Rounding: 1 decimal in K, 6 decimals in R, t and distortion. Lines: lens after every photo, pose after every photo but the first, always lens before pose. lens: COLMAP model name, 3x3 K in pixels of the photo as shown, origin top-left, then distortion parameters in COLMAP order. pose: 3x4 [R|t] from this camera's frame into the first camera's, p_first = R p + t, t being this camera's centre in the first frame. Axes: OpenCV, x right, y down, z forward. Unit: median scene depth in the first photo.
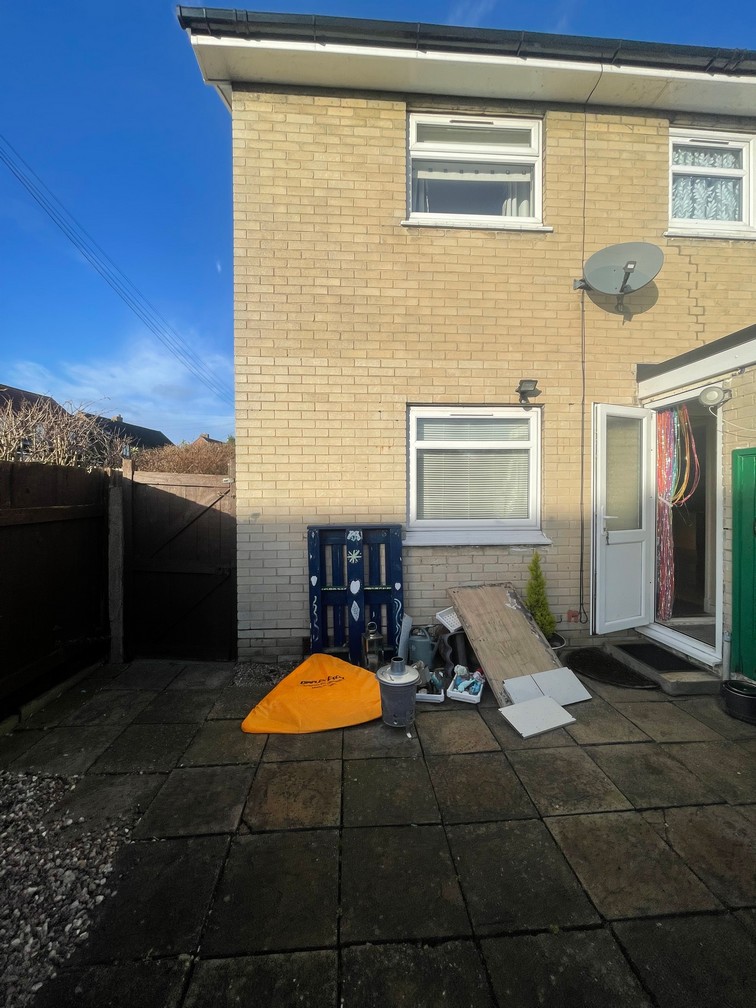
lens RADIAL K [[408.3, 0, 376.3], [0, 408.3, 501.3], [0, 0, 1]] dist [-0.002639, -0.000026]
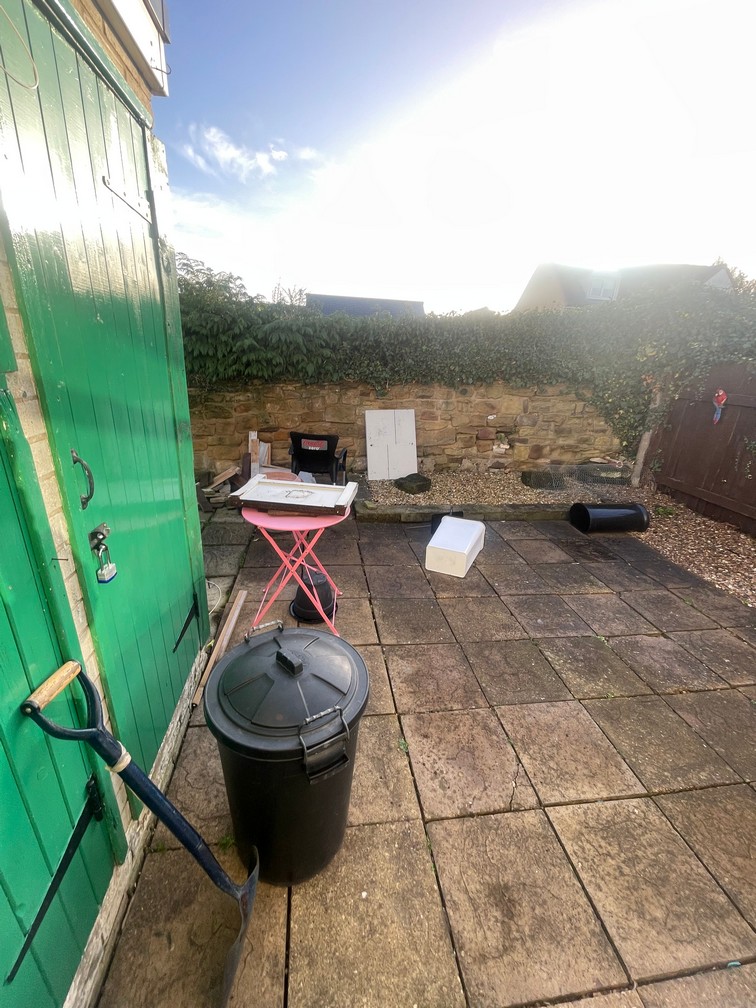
lens RADIAL K [[408.3, 0, 376.3], [0, 408.3, 501.3], [0, 0, 1]] dist [-0.002639, -0.000026]
pose [[-0.995133, -0.027078, -0.094752, 1.138905], [-0.060336, 0.927634, 0.368585, -0.081431], [0.077914, 0.372508, -0.924753, 1.608078]]
